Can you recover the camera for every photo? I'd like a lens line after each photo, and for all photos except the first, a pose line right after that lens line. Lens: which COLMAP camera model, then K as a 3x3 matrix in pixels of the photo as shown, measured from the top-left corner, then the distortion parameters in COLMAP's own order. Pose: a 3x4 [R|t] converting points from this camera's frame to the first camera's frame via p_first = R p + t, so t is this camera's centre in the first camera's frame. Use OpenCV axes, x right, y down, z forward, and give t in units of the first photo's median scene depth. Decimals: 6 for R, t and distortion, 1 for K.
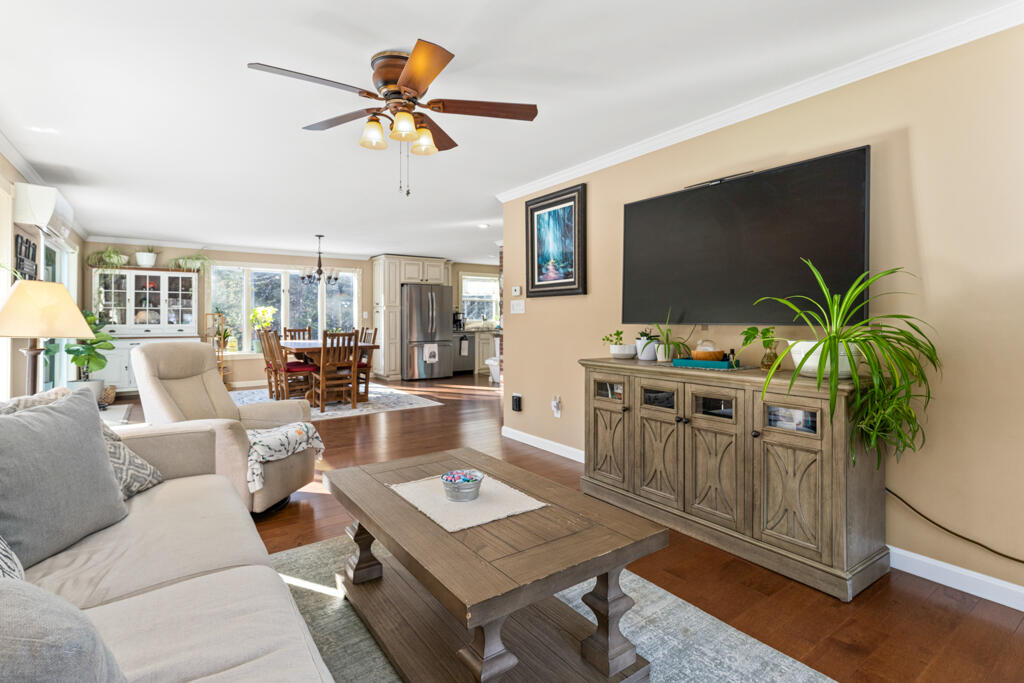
lens RADIAL K [[499.7, 0, 512.3], [0, 499.7, 325.0], [0, 0, 1]] dist [-0.000331, -0.000101]
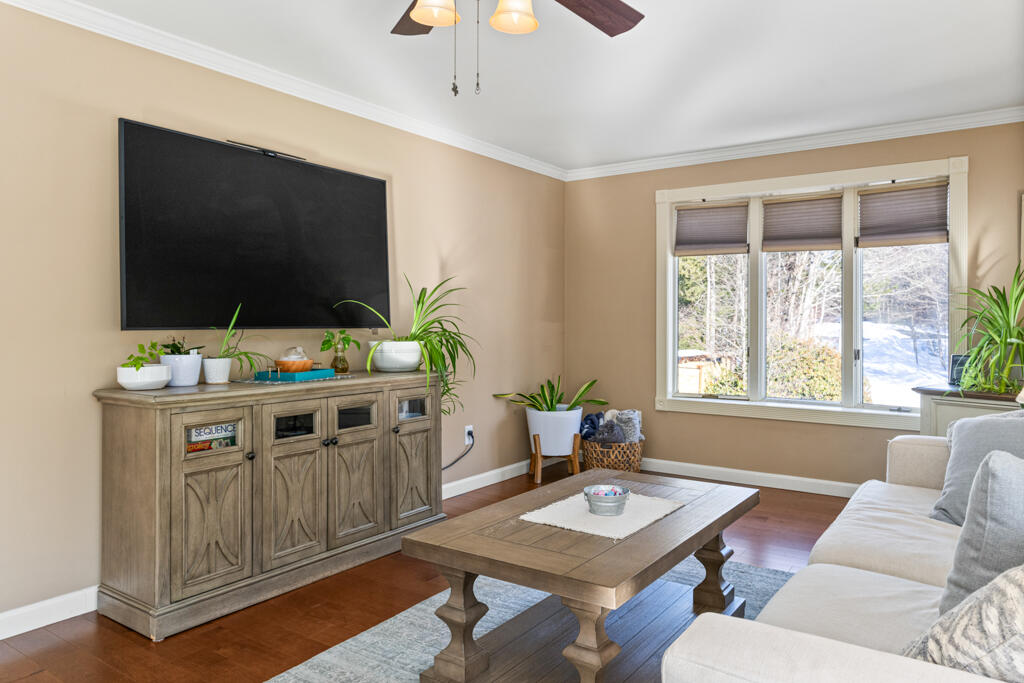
lens RADIAL K [[705.1, 0, 512.0], [0, 705.1, 341.5], [0, 0, 1]] dist [-0.000758, -0.000244]
pose [[-0.337554, -0.021512, 0.941060, -0.886527], [0.008164, 0.999634, 0.025780, -0.007163], [-0.941271, 0.016385, -0.337255, 1.120122]]
